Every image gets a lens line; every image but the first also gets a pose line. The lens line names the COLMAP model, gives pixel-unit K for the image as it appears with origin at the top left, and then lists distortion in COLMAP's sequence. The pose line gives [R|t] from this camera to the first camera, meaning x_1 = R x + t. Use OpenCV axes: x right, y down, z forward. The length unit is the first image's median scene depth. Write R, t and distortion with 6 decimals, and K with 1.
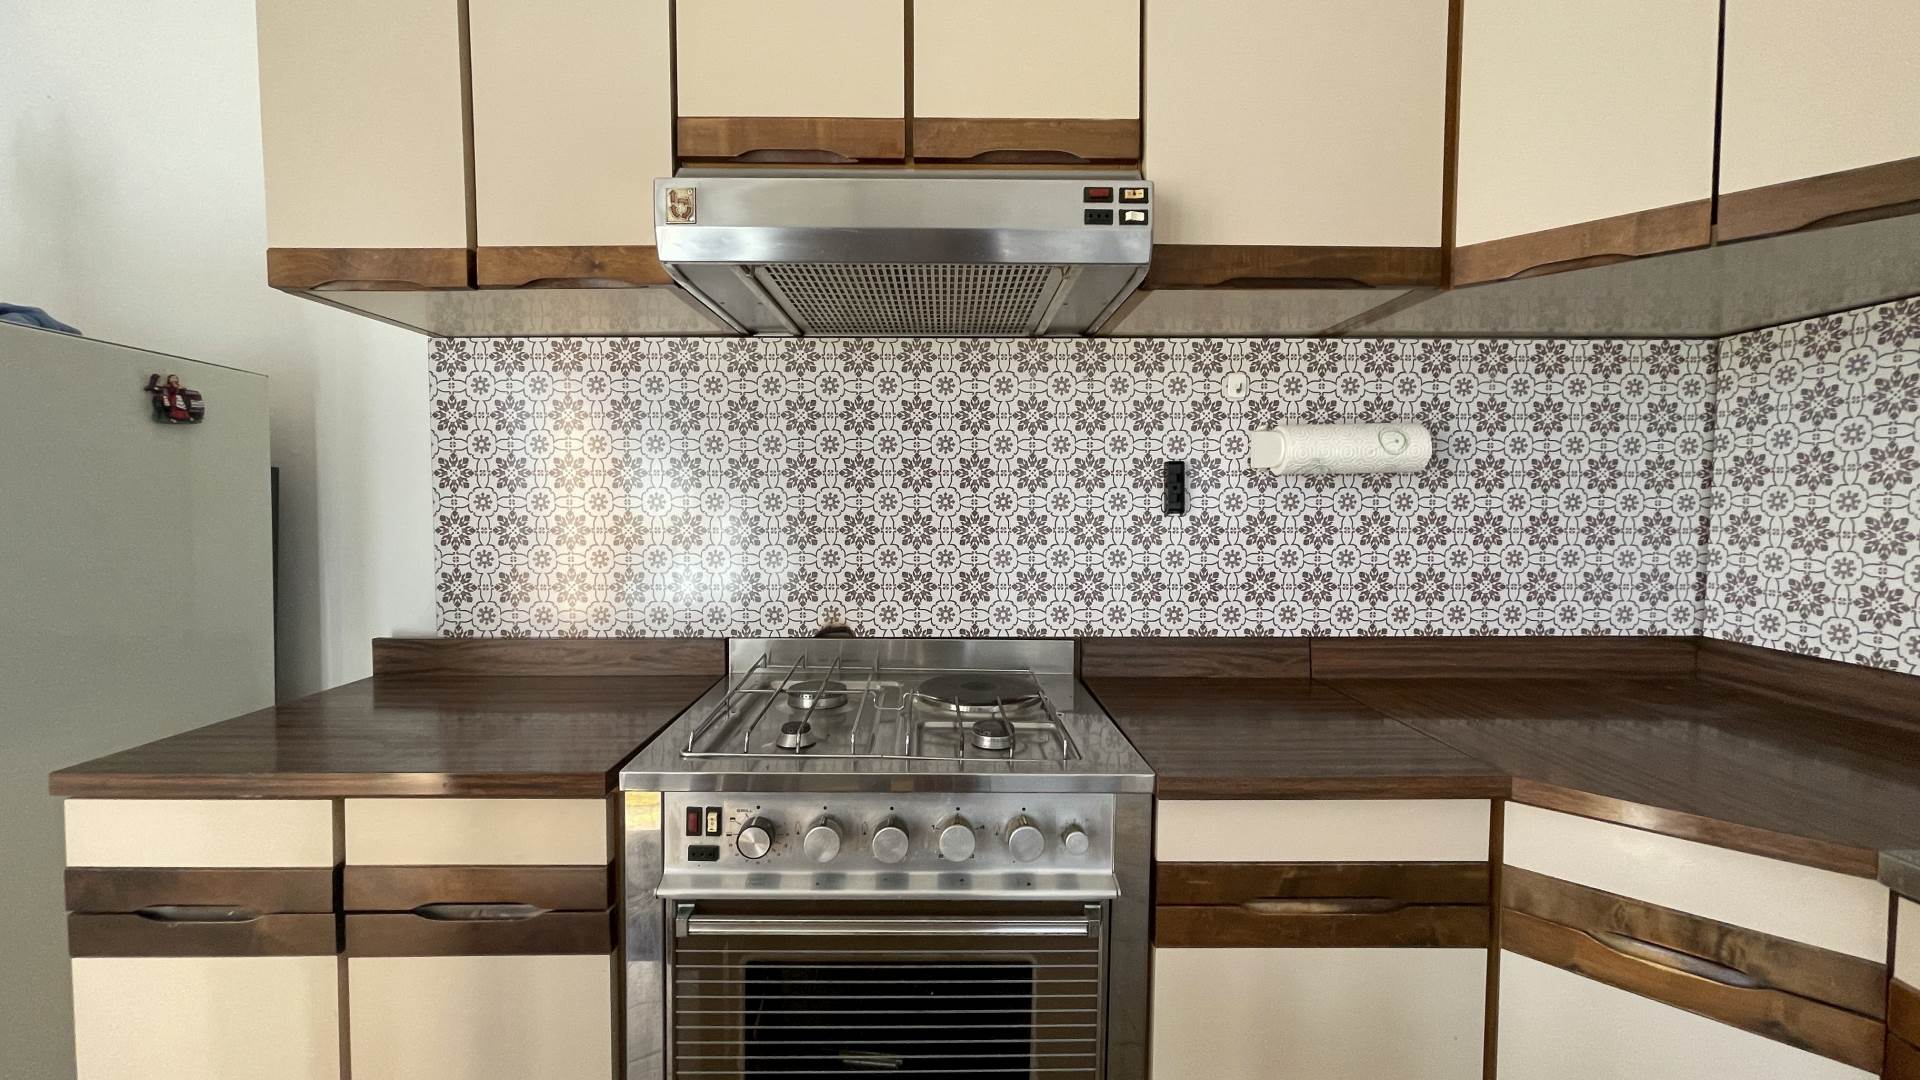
lens RADIAL K [[775.5, 0, 941.5], [0, 775.5, 535.9], [0, 0, 1]] dist [-0.005019, 0.000821]
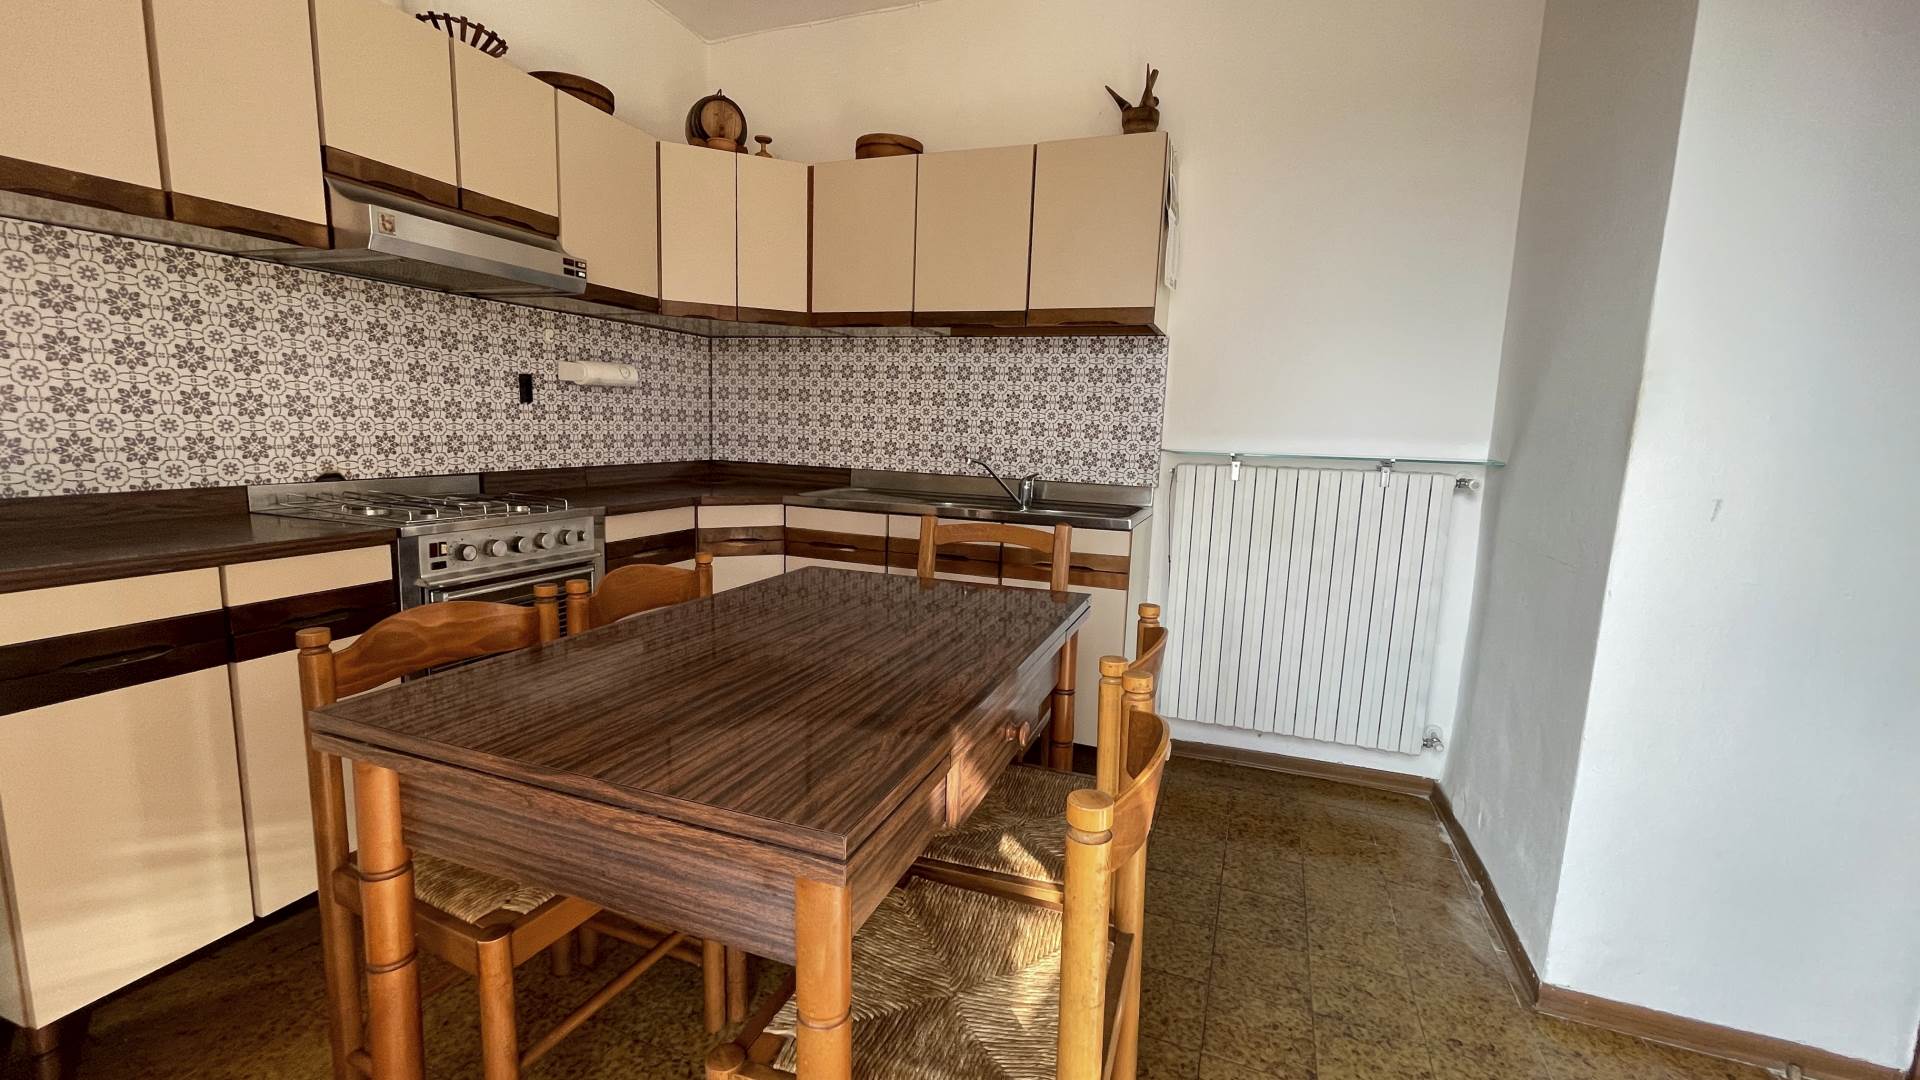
lens RADIAL K [[775.5, 0, 965.3], [0, 775.5, 534.9], [0, 0, 1]] dist [-0.005019, 0.000821]
pose [[0.339214, -0.126398, 0.932179, -1.119144], [0.012960, 0.991466, 0.129721, 0.059157], [-0.940620, -0.031922, 0.337957, -0.629724]]
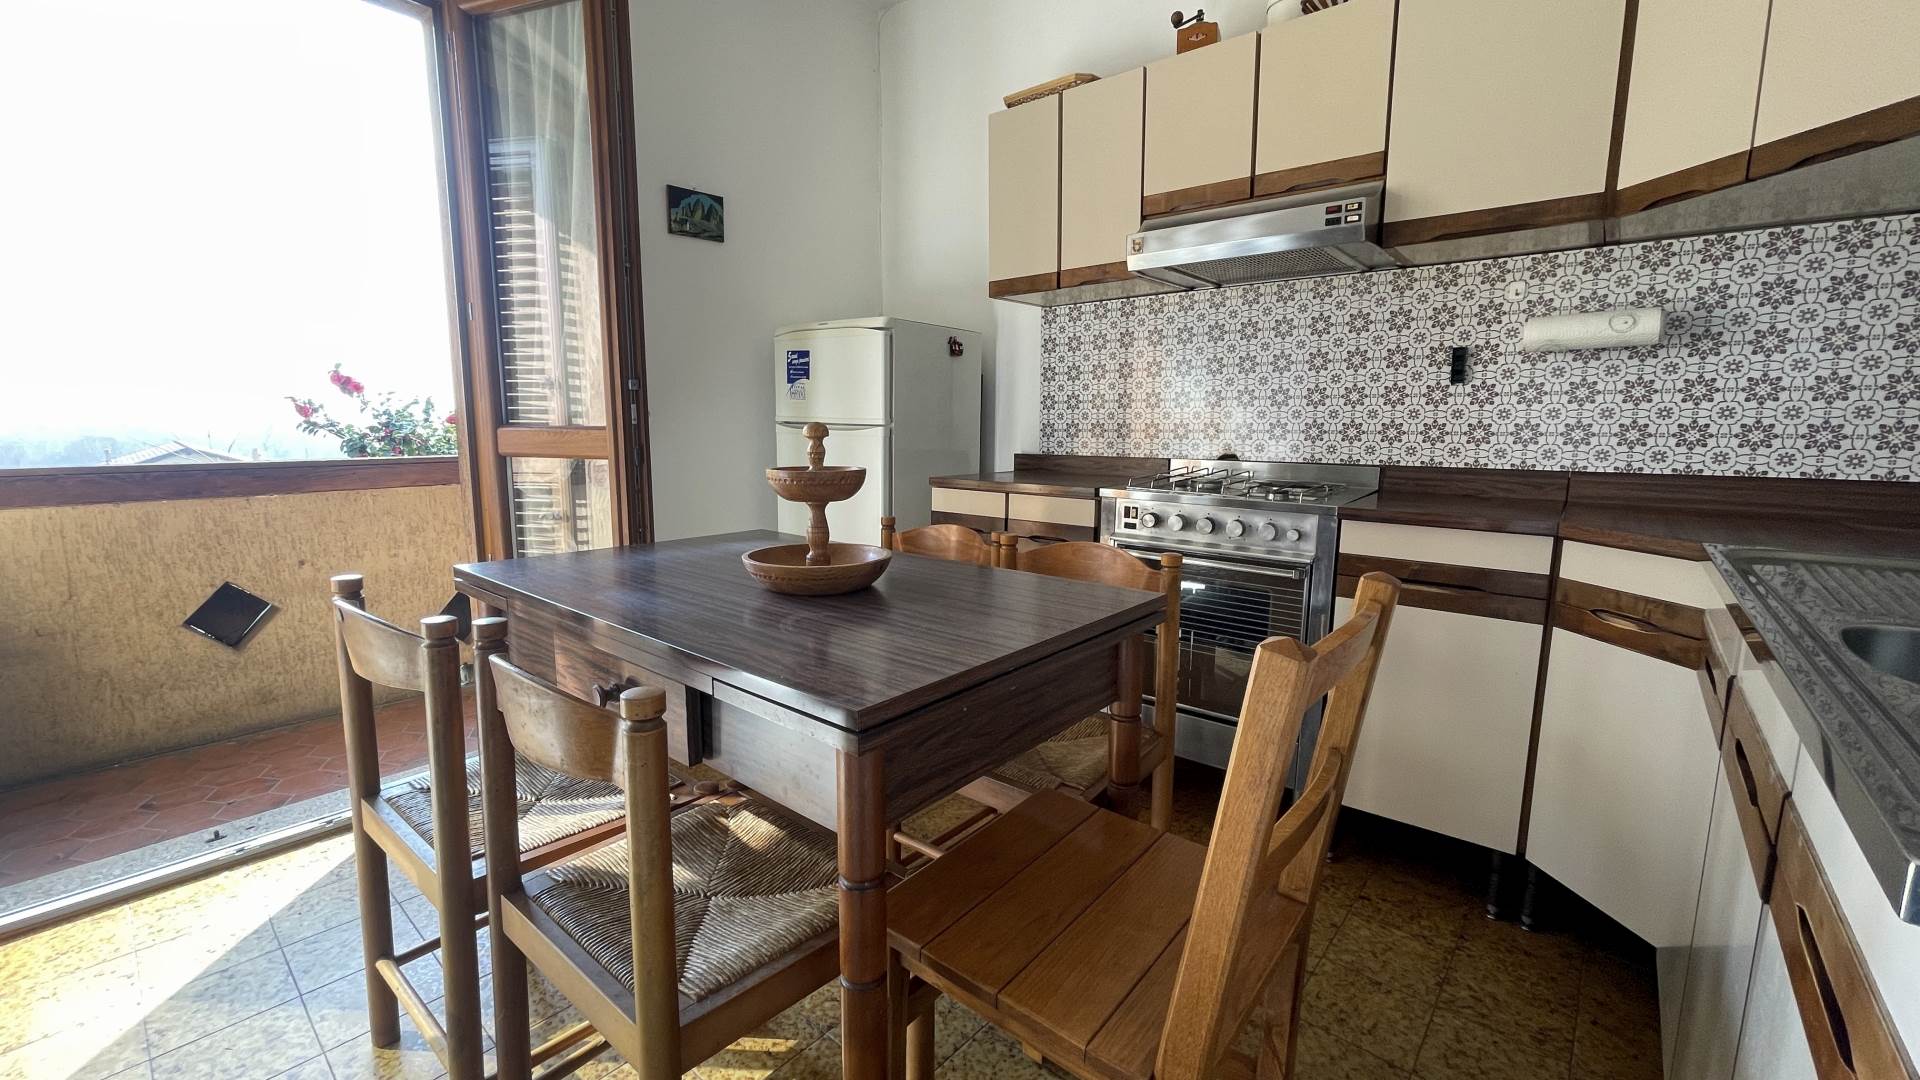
lens RADIAL K [[775.5, 0, 961.4], [0, 775.5, 552.3], [0, 0, 1]] dist [-0.005019, 0.000821]
pose [[0.779086, 0.102162, -0.618537, 0.514815], [-0.025040, 0.990916, 0.132128, 0.122371], [0.626417, -0.087451, 0.774567, -0.790062]]
